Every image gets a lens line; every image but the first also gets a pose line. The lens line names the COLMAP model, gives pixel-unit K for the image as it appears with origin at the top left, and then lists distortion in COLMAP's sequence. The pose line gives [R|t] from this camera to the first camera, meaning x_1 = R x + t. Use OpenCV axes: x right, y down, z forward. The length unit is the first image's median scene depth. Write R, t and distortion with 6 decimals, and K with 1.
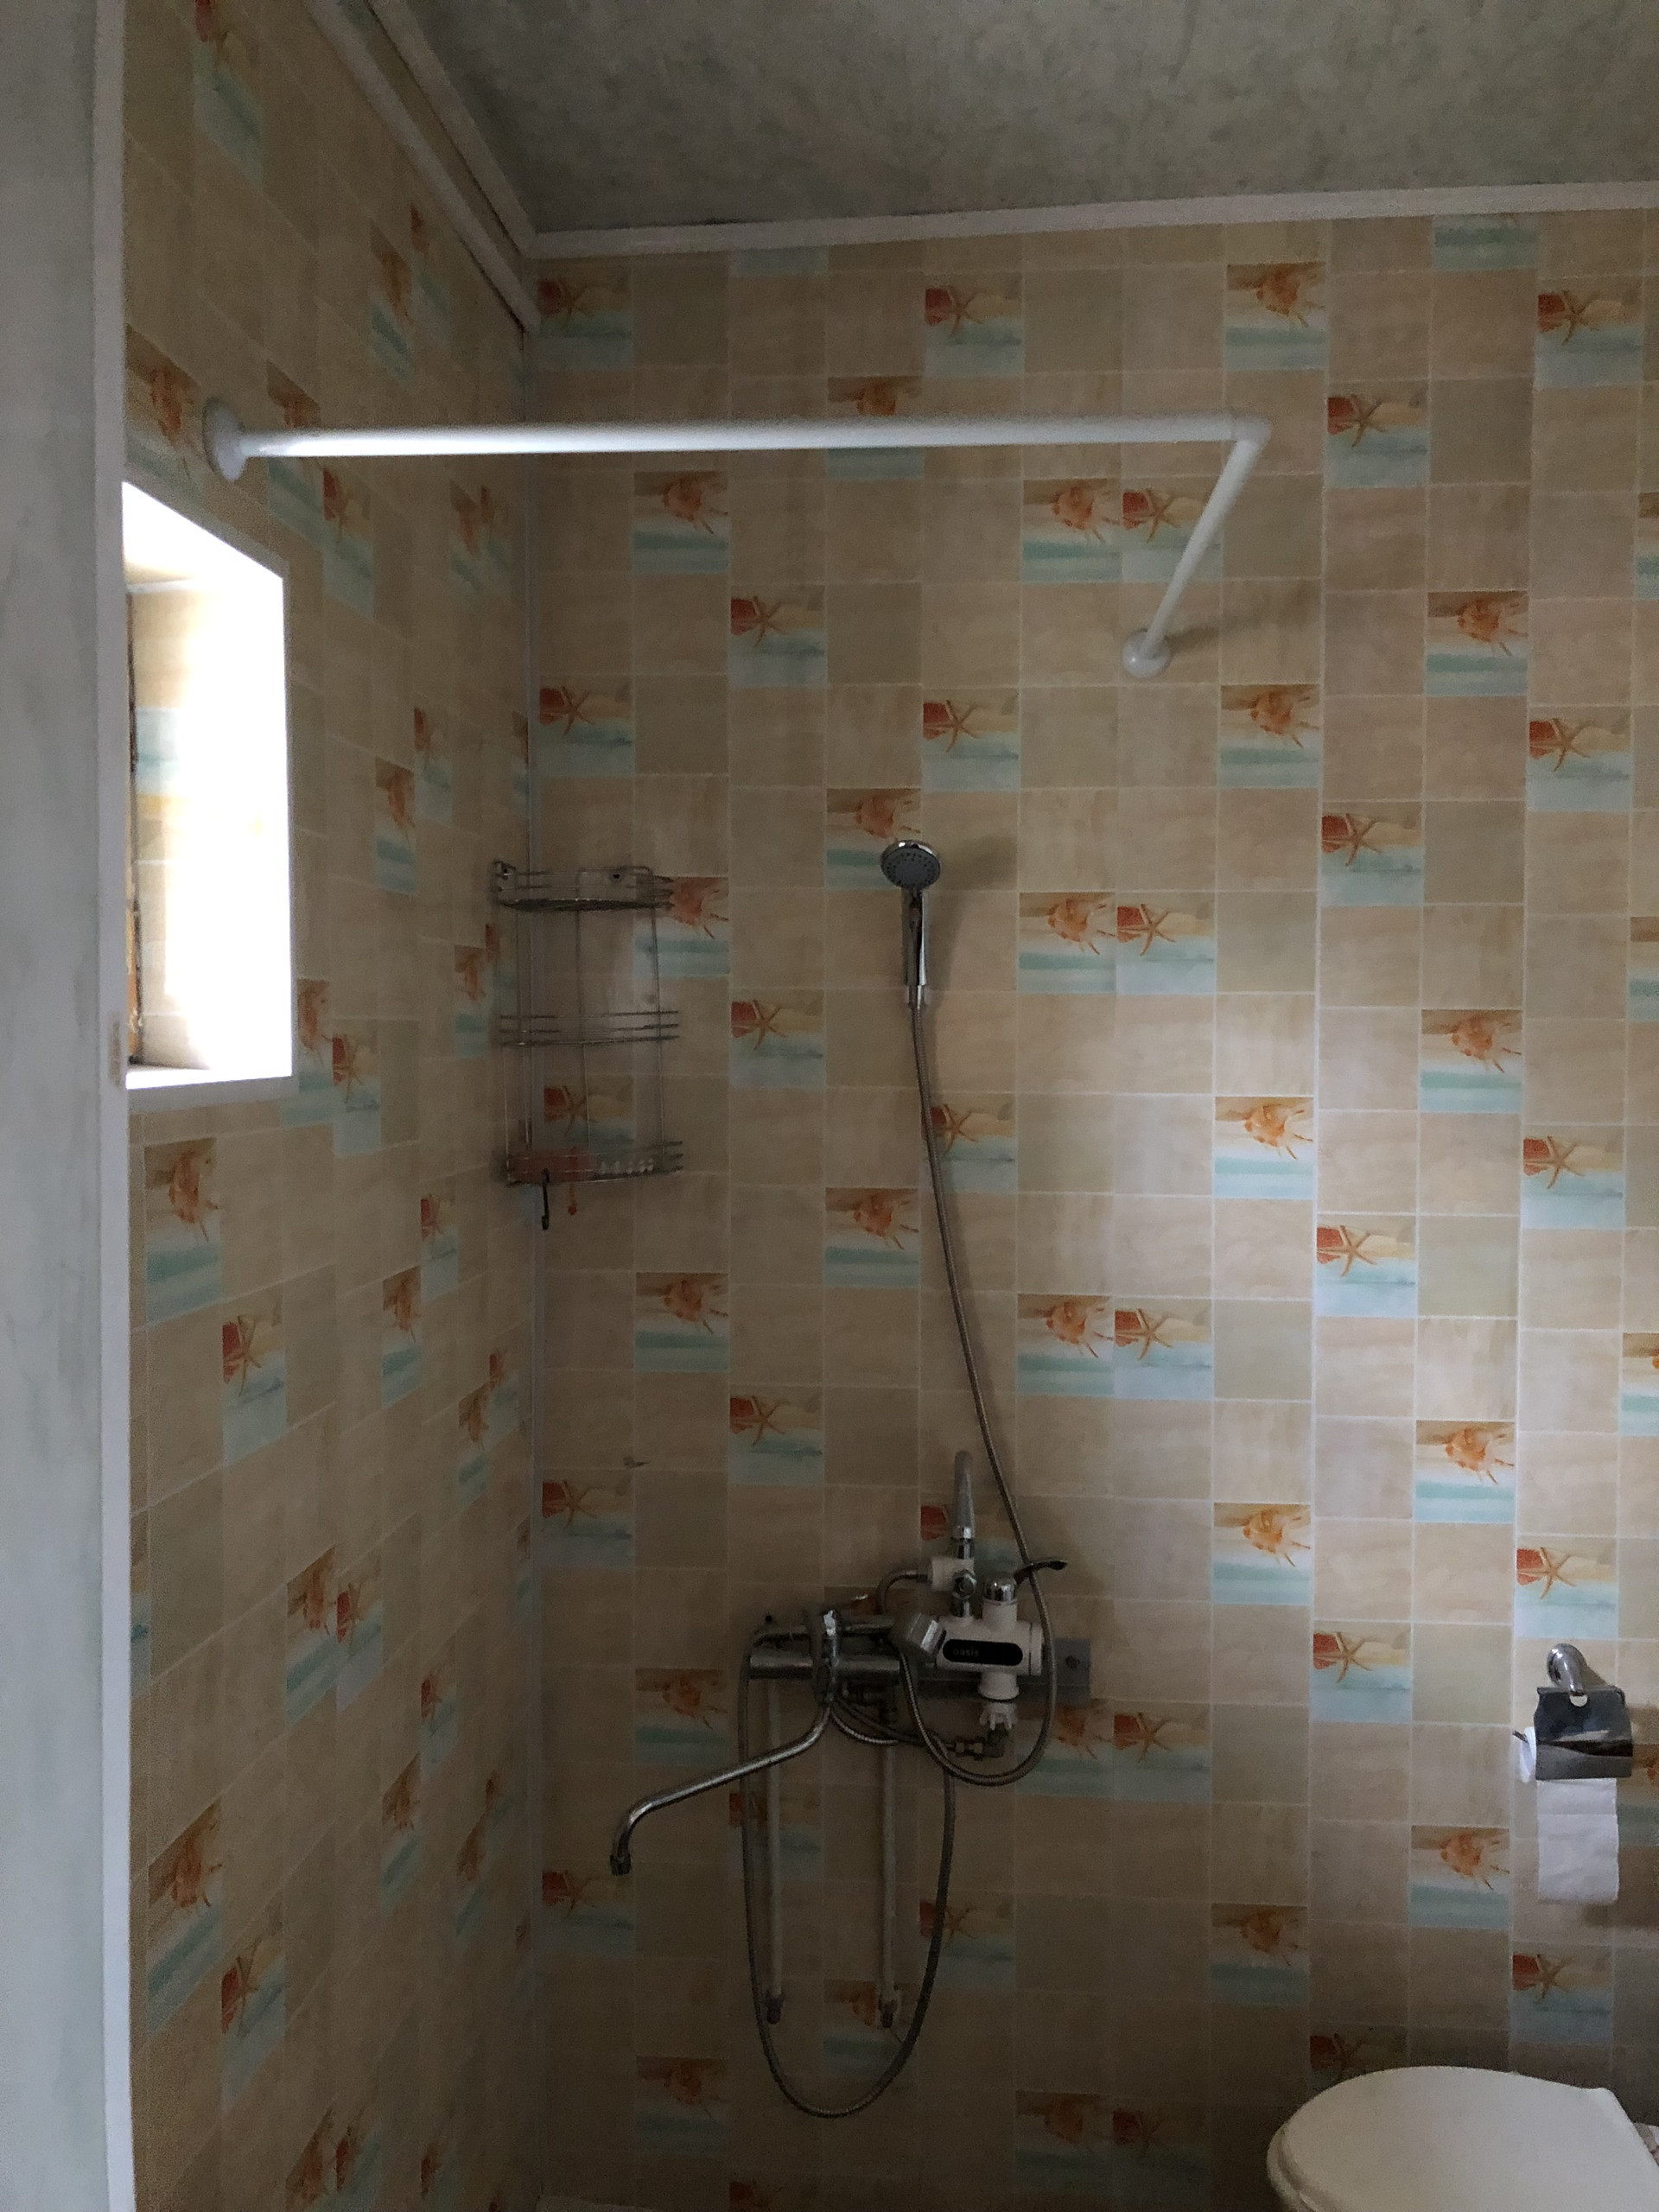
lens RADIAL K [[1816.2, 0, 833.6], [0, 1816.2, 1096.4], [0, 0, 1]] dist [0.033354, -0.017660]
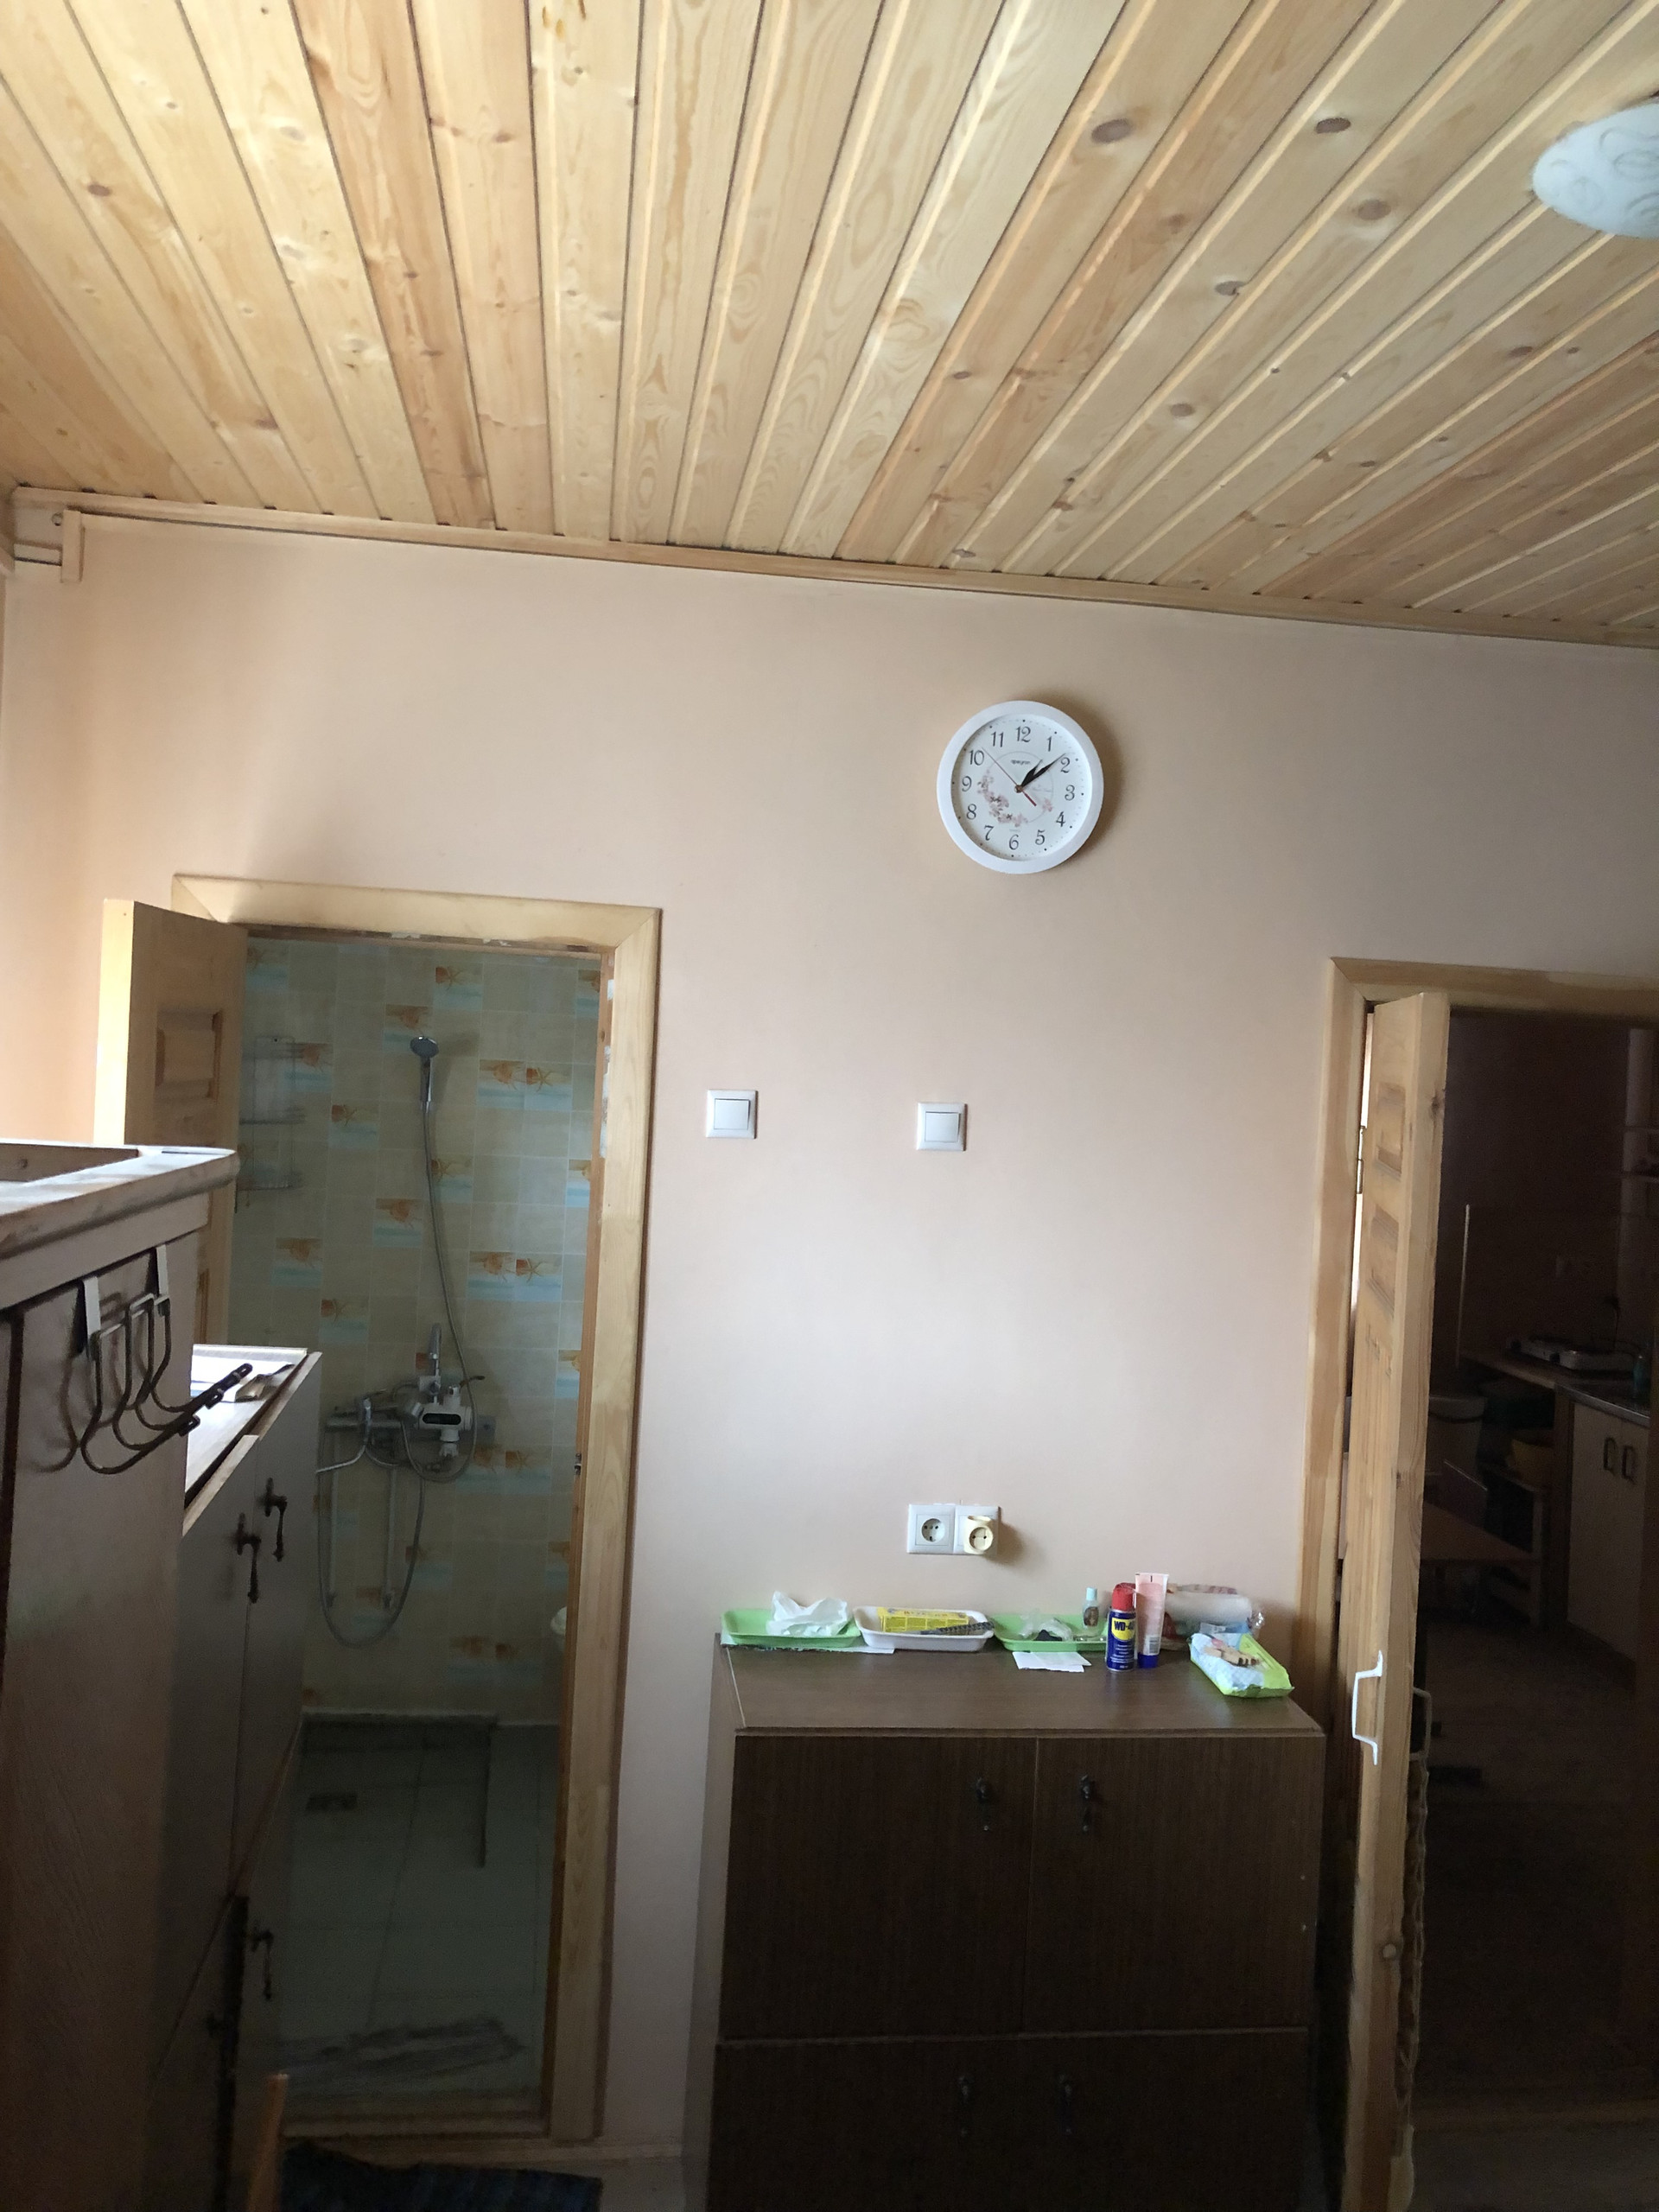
lens RADIAL K [[1816.2, 0, 894.9], [0, 1816.2, 1053.8], [0, 0, 1]] dist [0.033354, -0.017660]
pose [[0.963658, 0.046367, 0.263085, 0.012010], [-0.037204, 0.998518, -0.039707, -0.053507], [-0.264536, 0.028476, 0.963955, -1.169882]]
